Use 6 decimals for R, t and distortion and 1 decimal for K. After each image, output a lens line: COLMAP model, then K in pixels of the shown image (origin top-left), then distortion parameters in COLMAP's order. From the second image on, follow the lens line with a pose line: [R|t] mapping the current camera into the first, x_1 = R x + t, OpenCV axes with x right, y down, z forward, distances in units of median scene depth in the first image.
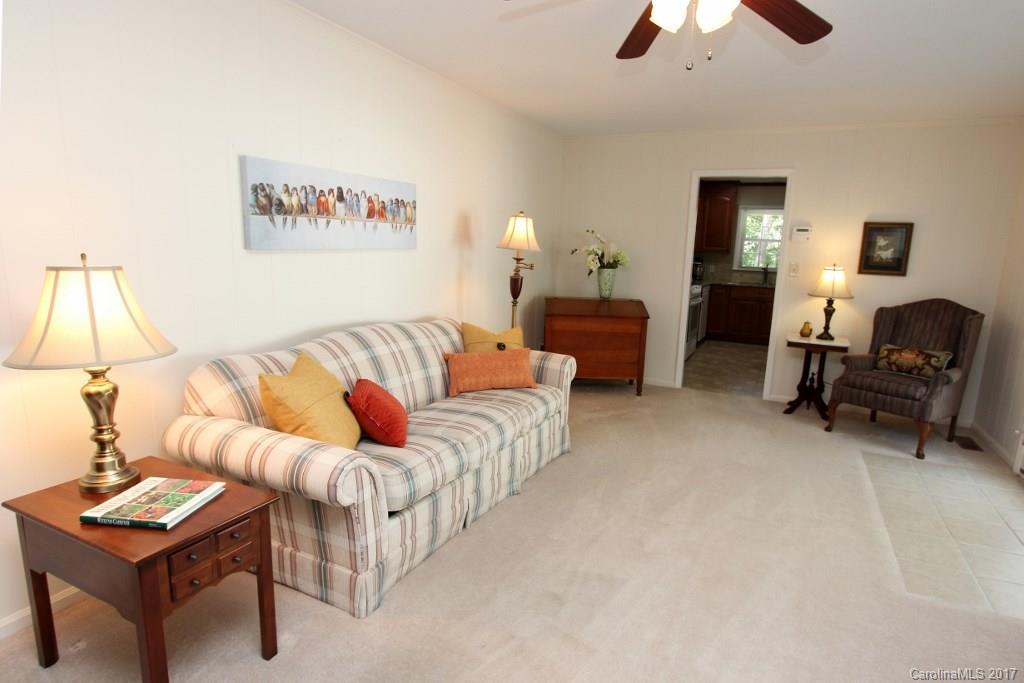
lens RADIAL K [[518.5, 0, 512.0], [0, 518.5, 343.1], [0, 0, 1]] dist [-0.000257, -0.000099]
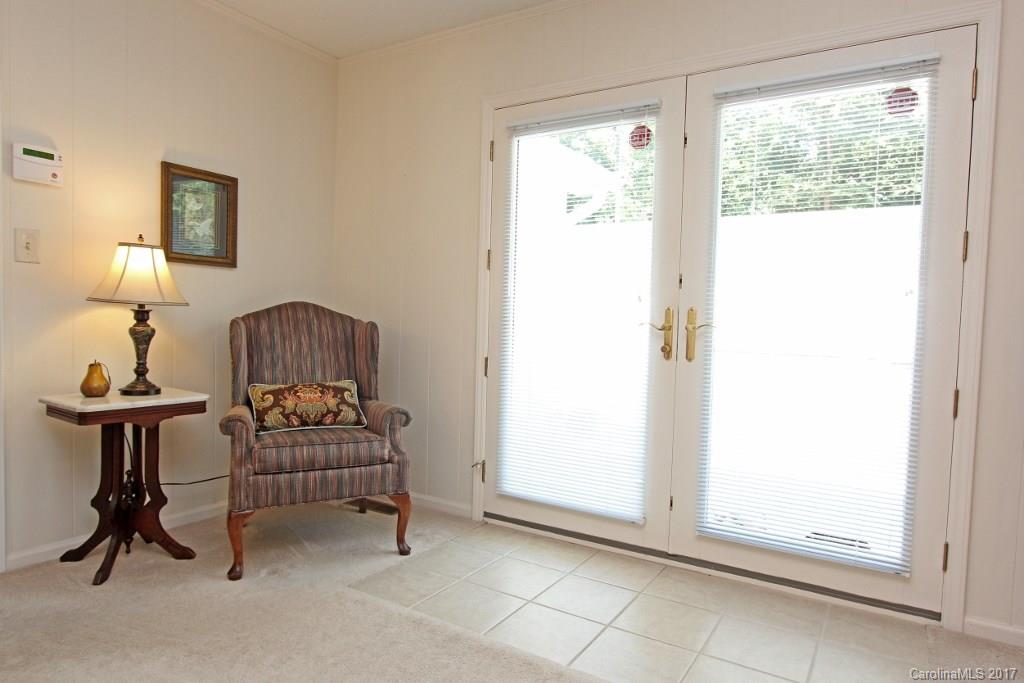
lens RADIAL K [[634.8, 0, 512.2], [0, 634.8, 343.2], [0, 0, 1]] dist [-0.005924, -0.001804]
pose [[0.047573, -0.060240, 0.997050, 0.054110], [0.148348, 0.987536, 0.052587, -0.035827], [-0.987790, 0.145408, 0.055916, 0.669217]]
